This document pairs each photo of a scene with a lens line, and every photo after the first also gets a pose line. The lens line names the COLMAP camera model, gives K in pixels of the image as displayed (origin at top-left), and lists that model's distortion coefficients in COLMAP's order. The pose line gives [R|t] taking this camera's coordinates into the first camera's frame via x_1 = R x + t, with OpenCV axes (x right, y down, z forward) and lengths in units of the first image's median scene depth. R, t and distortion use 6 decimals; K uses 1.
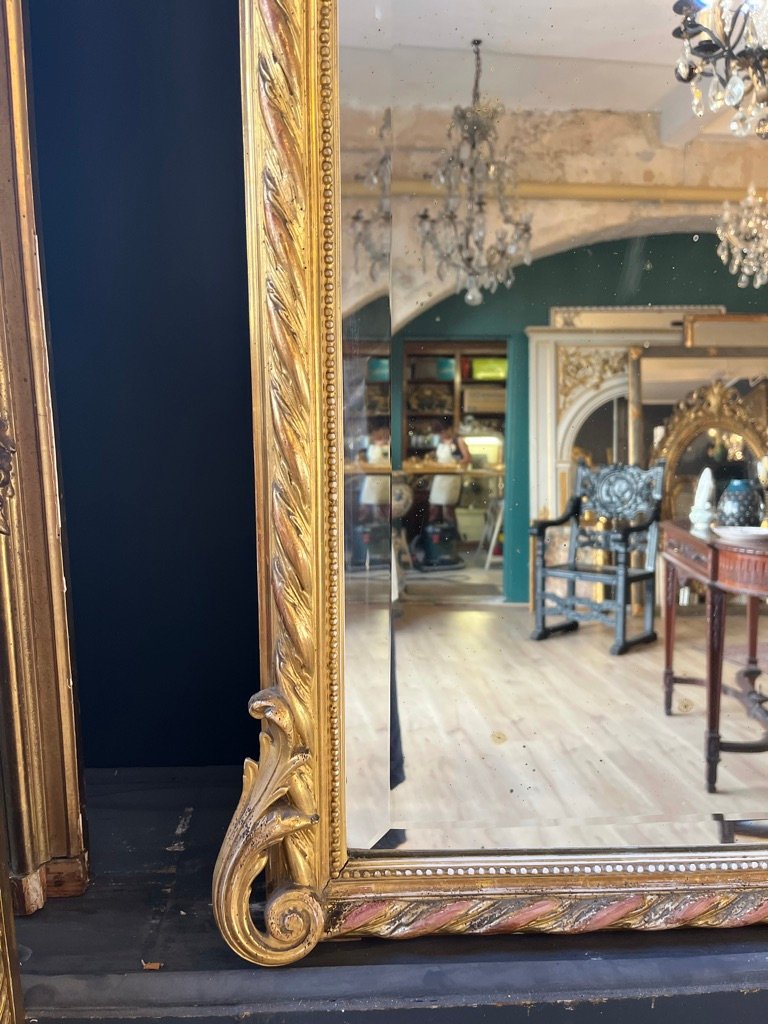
lens RADIAL K [[789.8, 0, 384.0], [0, 789.8, 512.0], [0, 0, 1]] dist [0.026047, -0.043317]
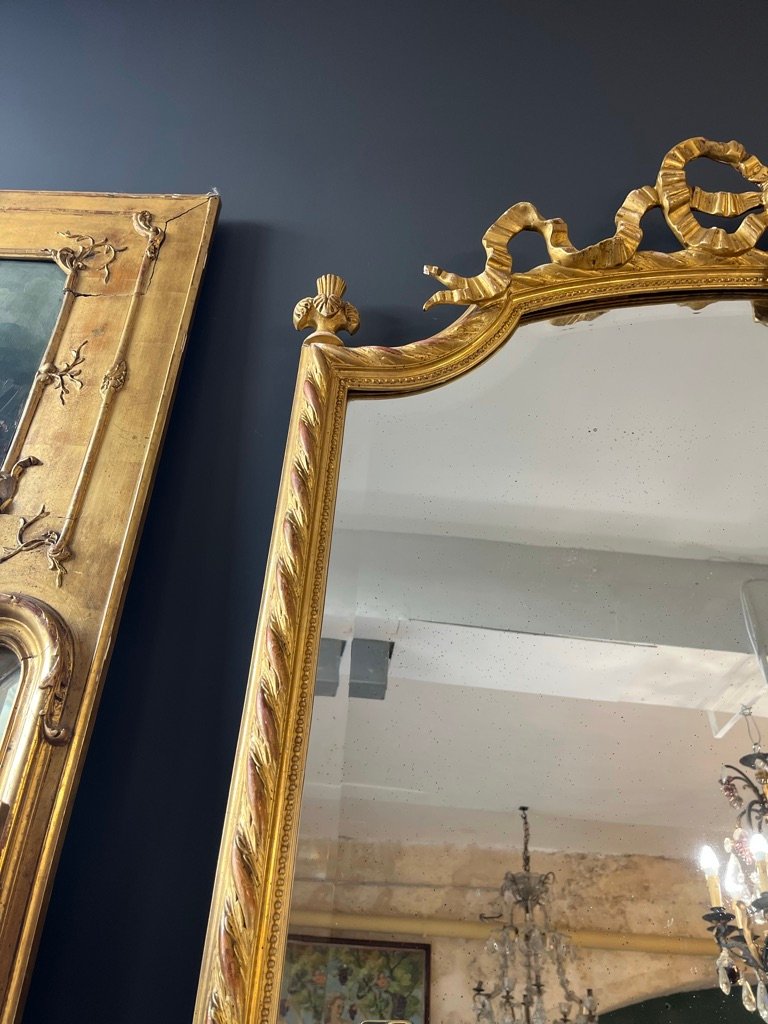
lens RADIAL K [[780.3, 0, 383.5], [0, 780.3, 515.9], [0, 0, 1]] dist [0.018176, -0.008581]
pose [[0.996203, -0.000899, -0.087059, 0.016900], [-0.059624, 0.721621, -0.689716, -0.109439], [0.063444, 0.692288, 0.718827, -0.041535]]
